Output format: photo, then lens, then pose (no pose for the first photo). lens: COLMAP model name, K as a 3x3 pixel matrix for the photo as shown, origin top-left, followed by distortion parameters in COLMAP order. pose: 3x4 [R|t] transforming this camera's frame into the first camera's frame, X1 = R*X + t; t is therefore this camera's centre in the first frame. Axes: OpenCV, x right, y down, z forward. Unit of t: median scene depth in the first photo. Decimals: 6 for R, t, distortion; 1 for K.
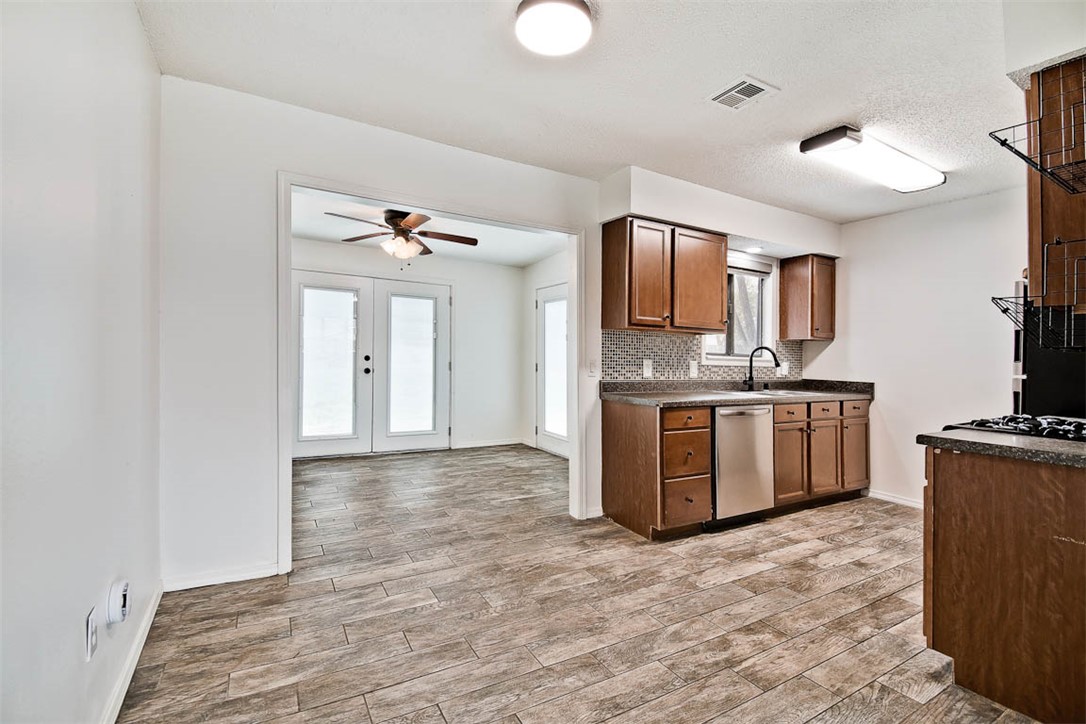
lens RADIAL K [[437.7, 0, 543.0], [0, 437.7, 362.0], [0, 0, 1]] dist [-0.029134, -0.000081]
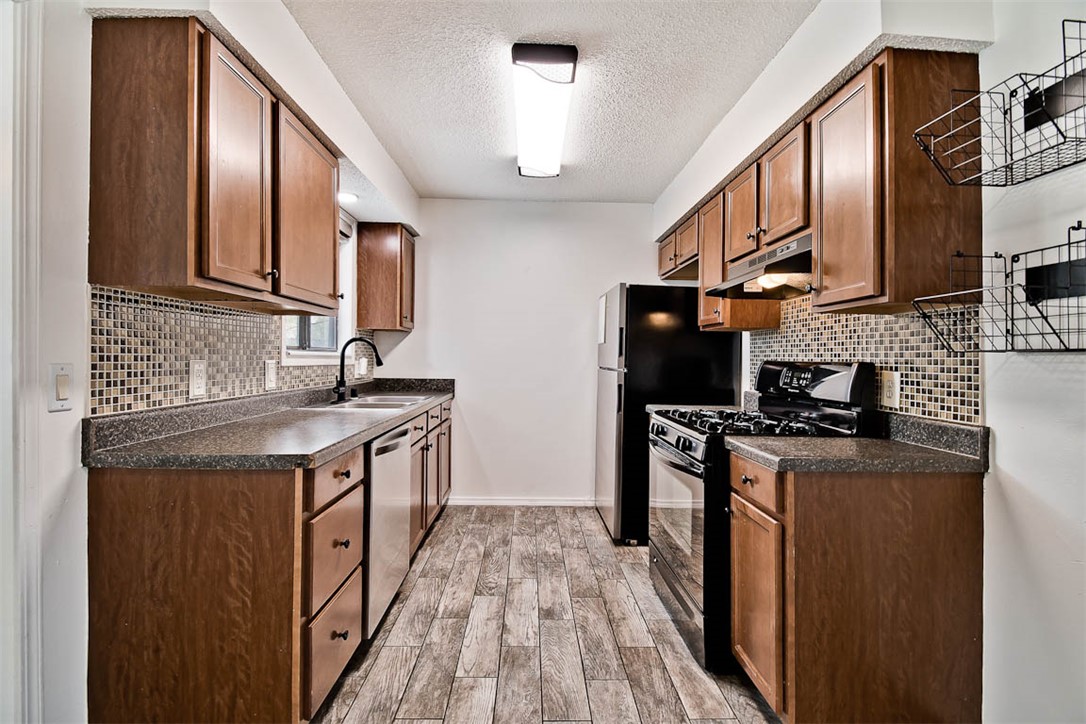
lens RADIAL K [[479.8, 0, 546.5], [0, 479.8, 344.7], [0, 0, 1]] dist [0.001492, -0.011561]
pose [[0.484058, 0.006785, 0.875010, -0.038725], [0.010168, 0.999859, -0.013378, -0.013360], [-0.874977, 0.015373, 0.483920, 0.489483]]
